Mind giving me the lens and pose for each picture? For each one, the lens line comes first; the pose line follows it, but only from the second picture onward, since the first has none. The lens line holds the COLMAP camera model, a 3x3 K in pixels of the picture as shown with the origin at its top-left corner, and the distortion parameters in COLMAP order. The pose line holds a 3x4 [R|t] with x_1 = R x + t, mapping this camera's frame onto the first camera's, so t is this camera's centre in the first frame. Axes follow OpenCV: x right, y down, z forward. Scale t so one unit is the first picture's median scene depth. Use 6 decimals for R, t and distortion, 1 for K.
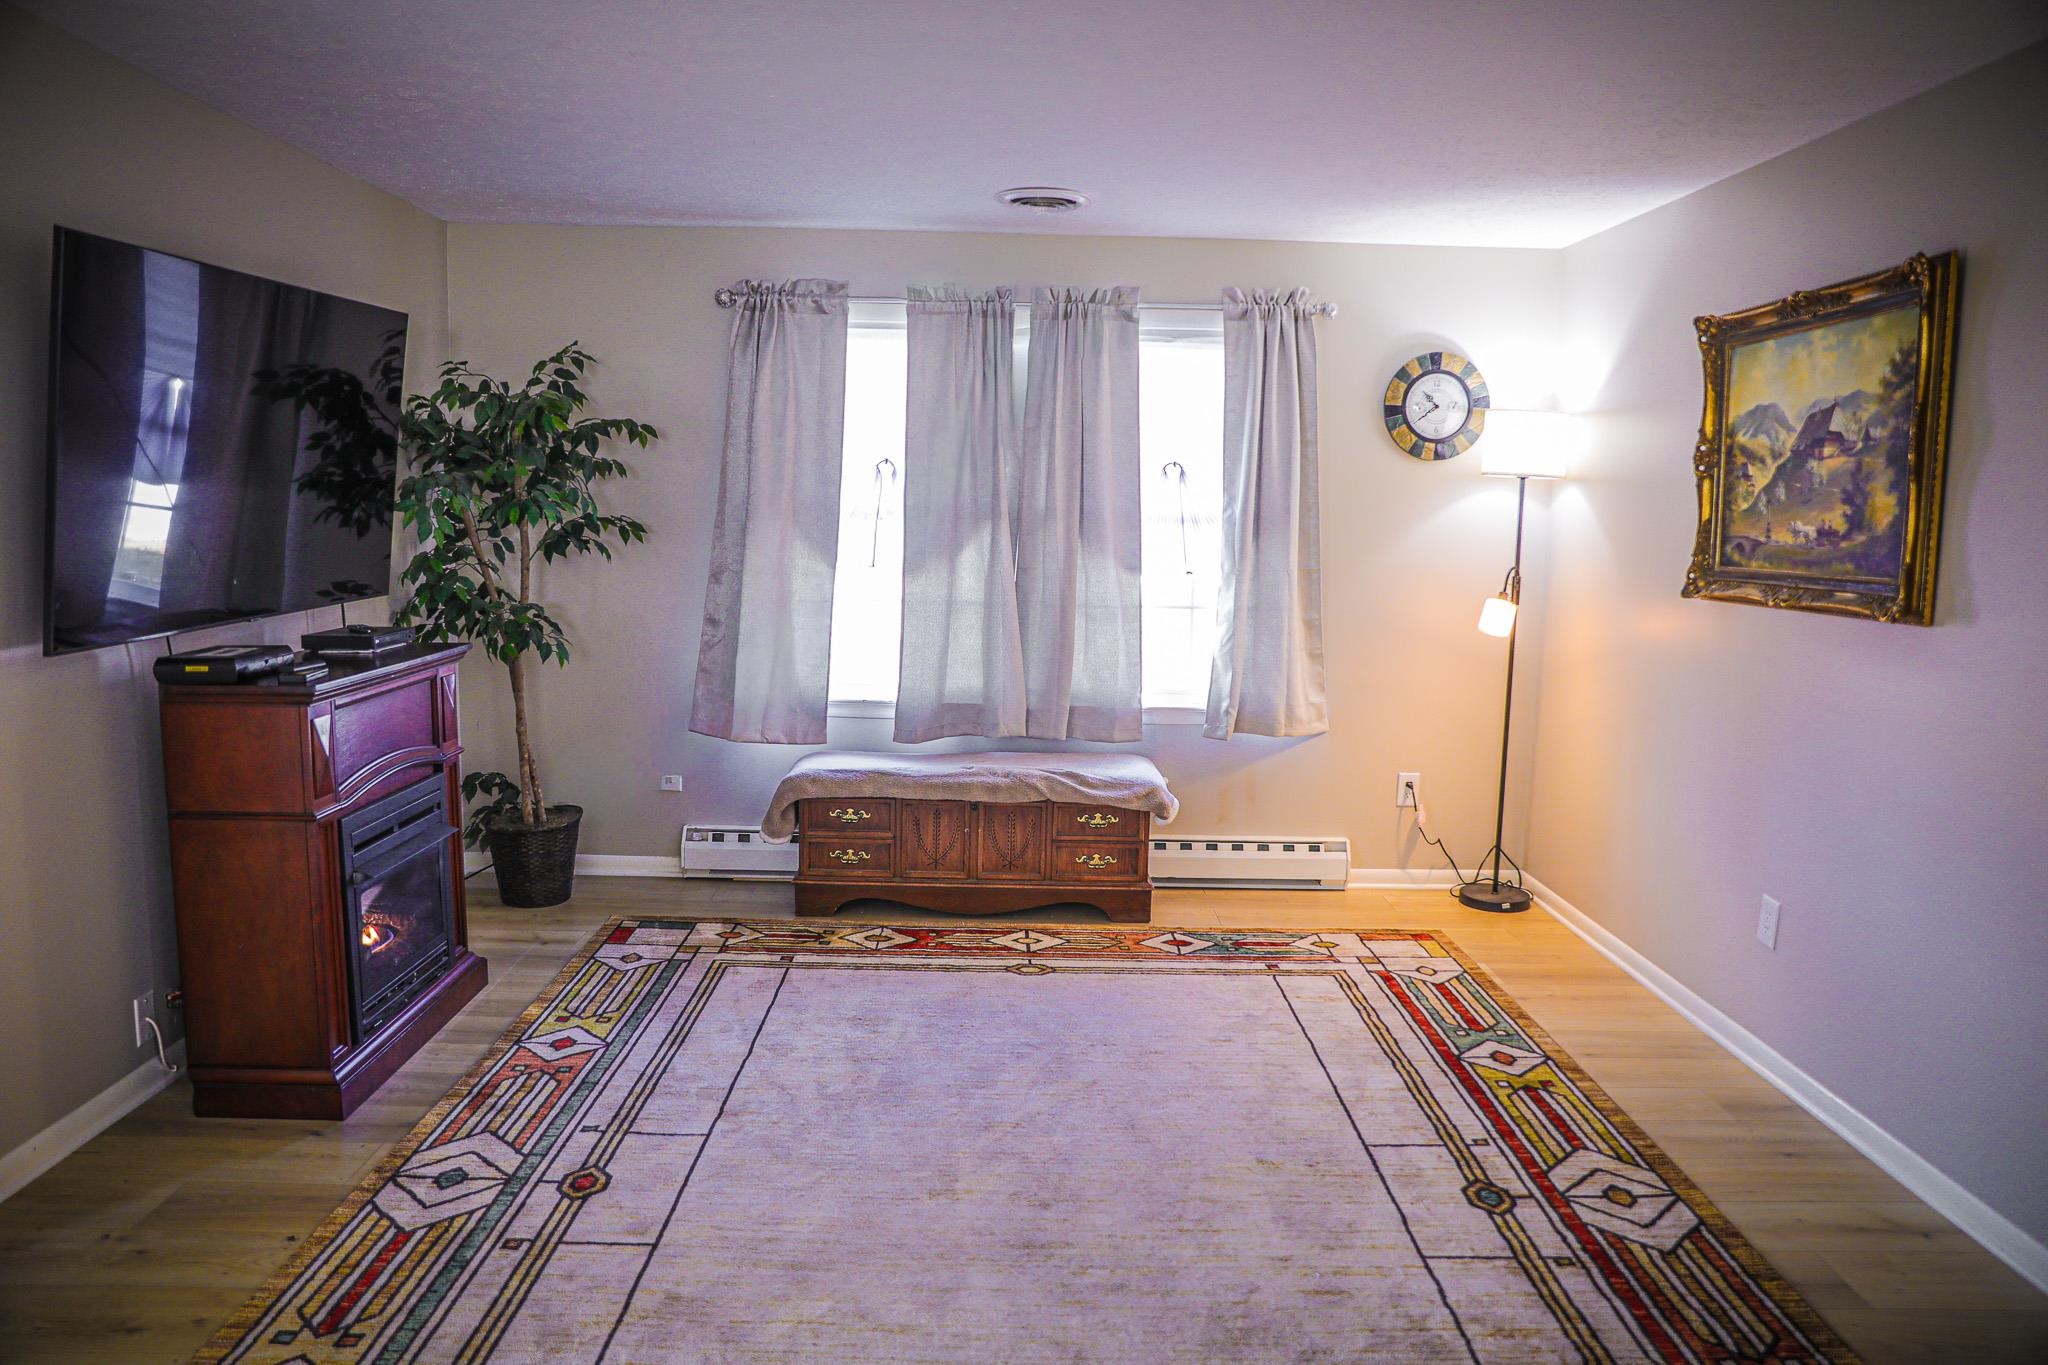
lens RADIAL K [[1410.1, 0, 1026.5], [0, 1410.1, 688.4], [0, 0, 1]] dist [-0.110741, 0.081059]
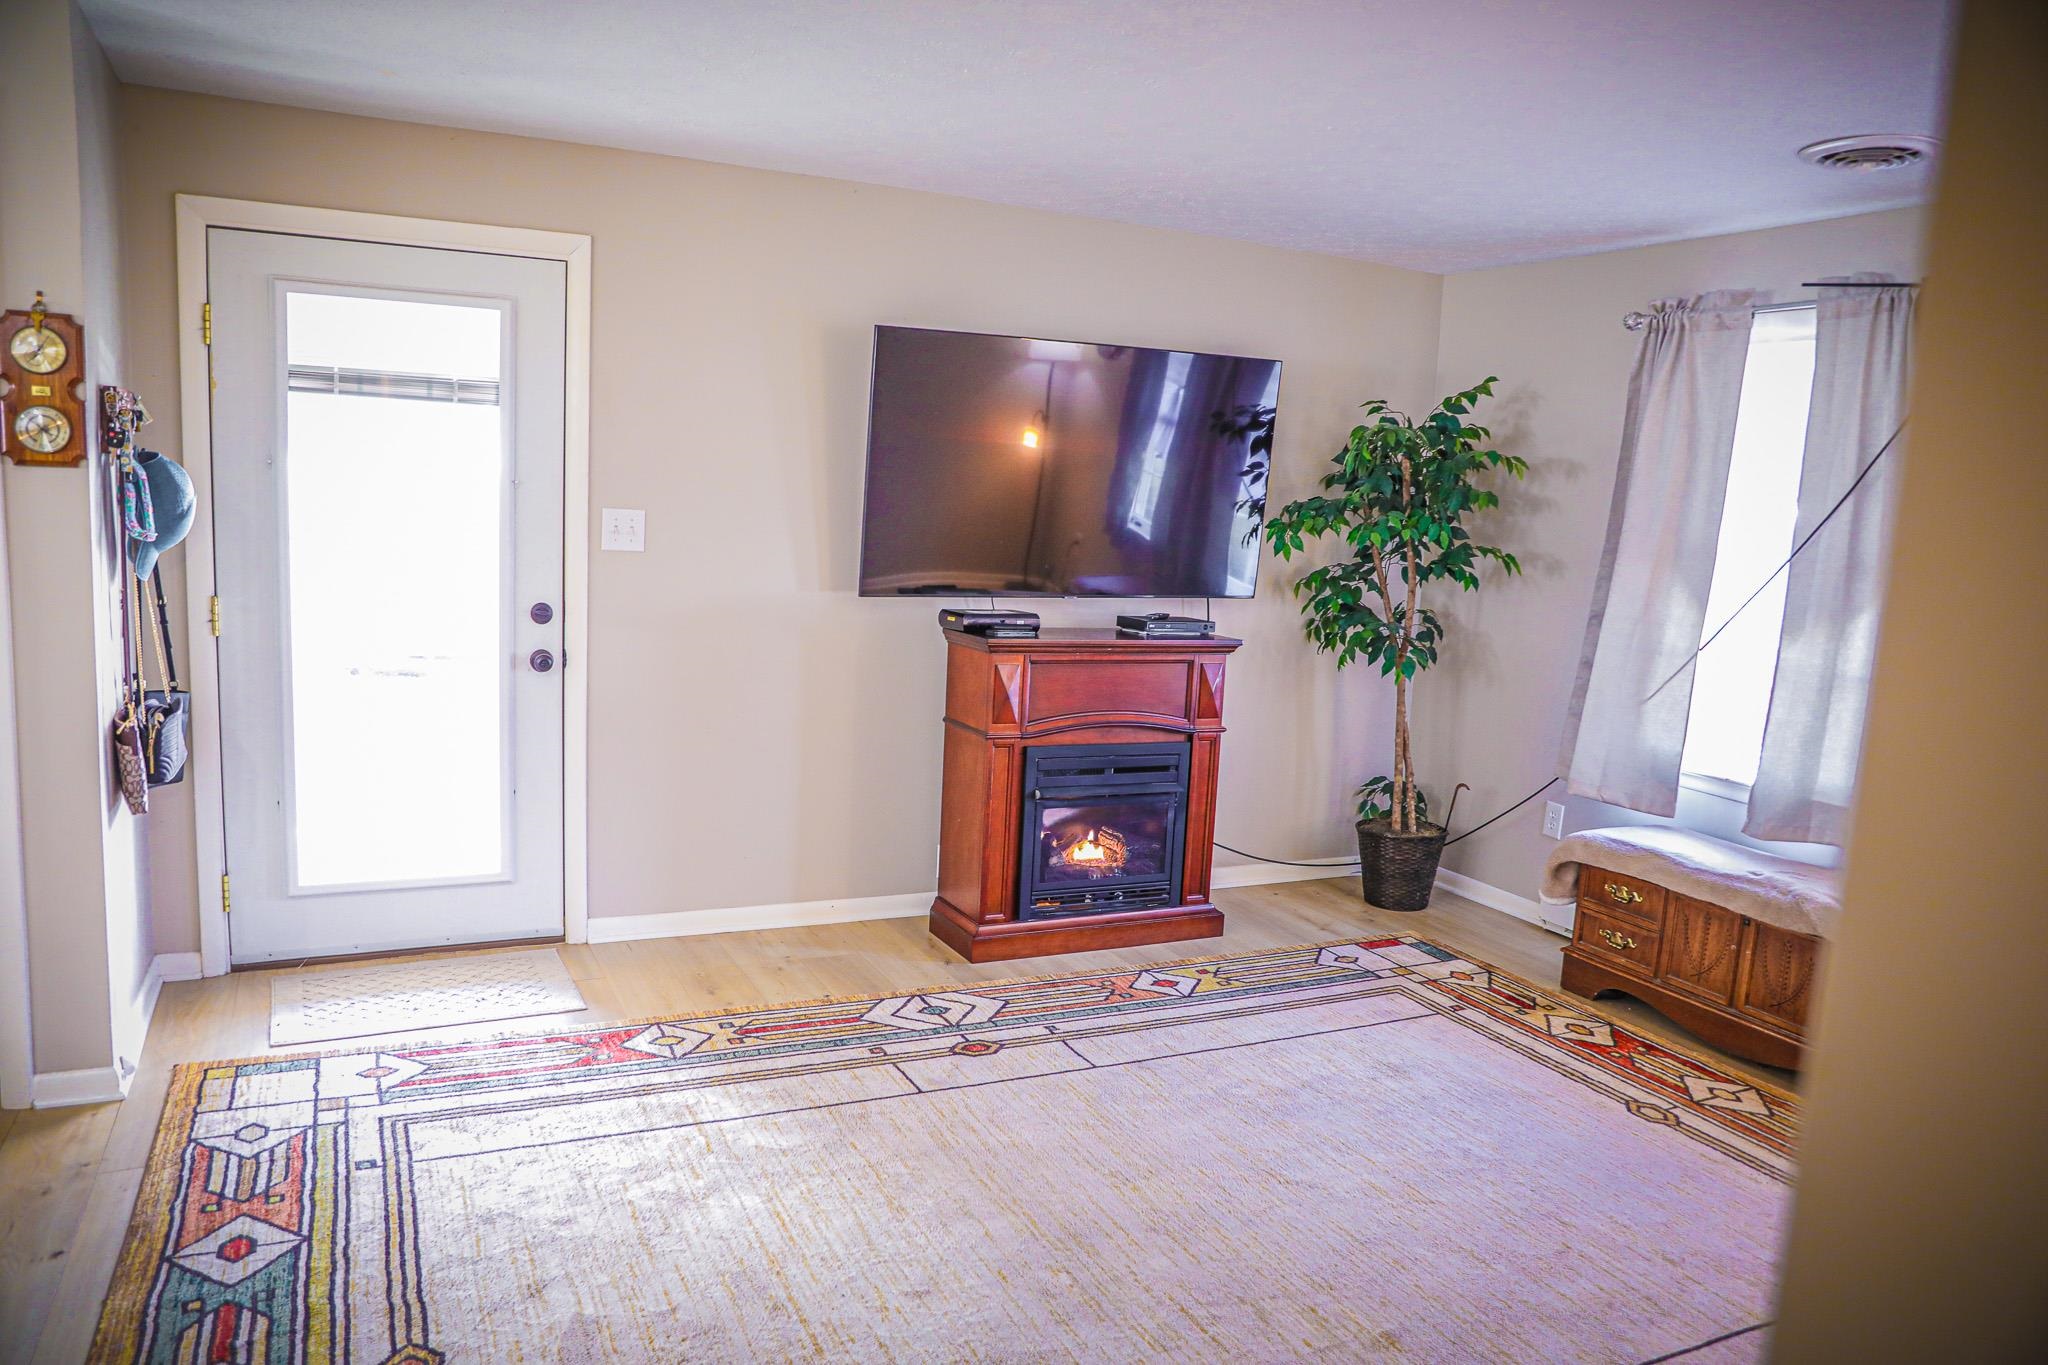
lens RADIAL K [[1410.1, 0, 1026.5], [0, 1410.1, 688.4], [0, 0, 1]] dist [-0.110741, 0.081059]
pose [[0.424449, 0.122556, -0.897119, 0.501249], [-0.164264, 0.984779, 0.056813, -0.025779], [0.890427, 0.123251, 0.438120, 0.282524]]
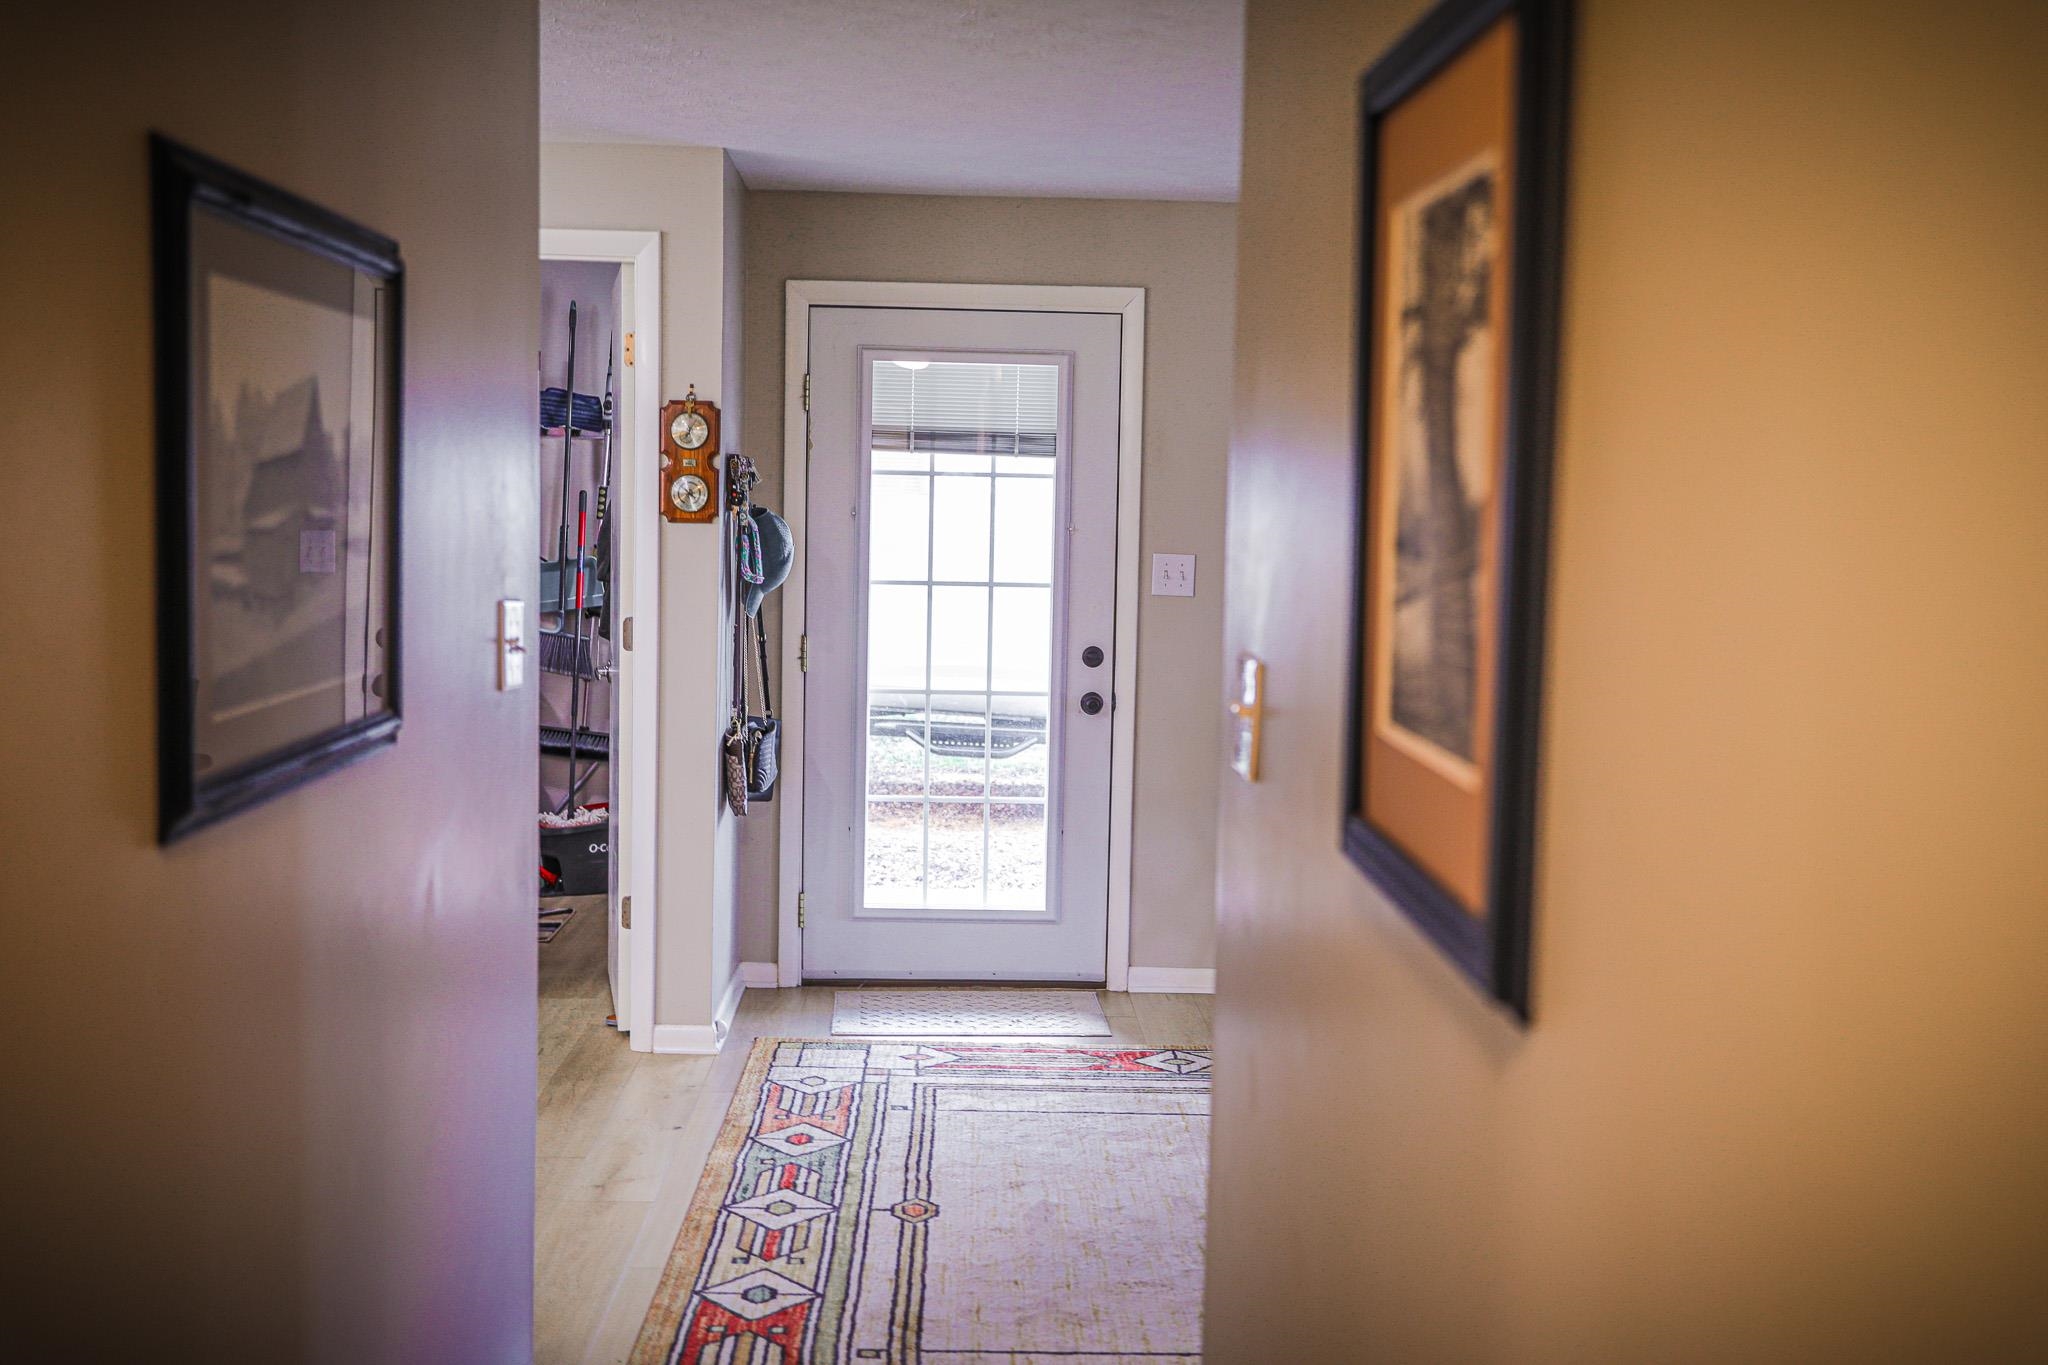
lens RADIAL K [[2223.6, 0, 1024.0], [0, 2223.6, 682.5], [0, 0, 1]] dist [0.000551, 0.000104]
pose [[0.011125, 0.058502, -0.998225, 1.016198], [-0.161472, 0.985290, 0.055944, -0.028766], [0.986815, 0.160563, 0.020408, 0.319575]]
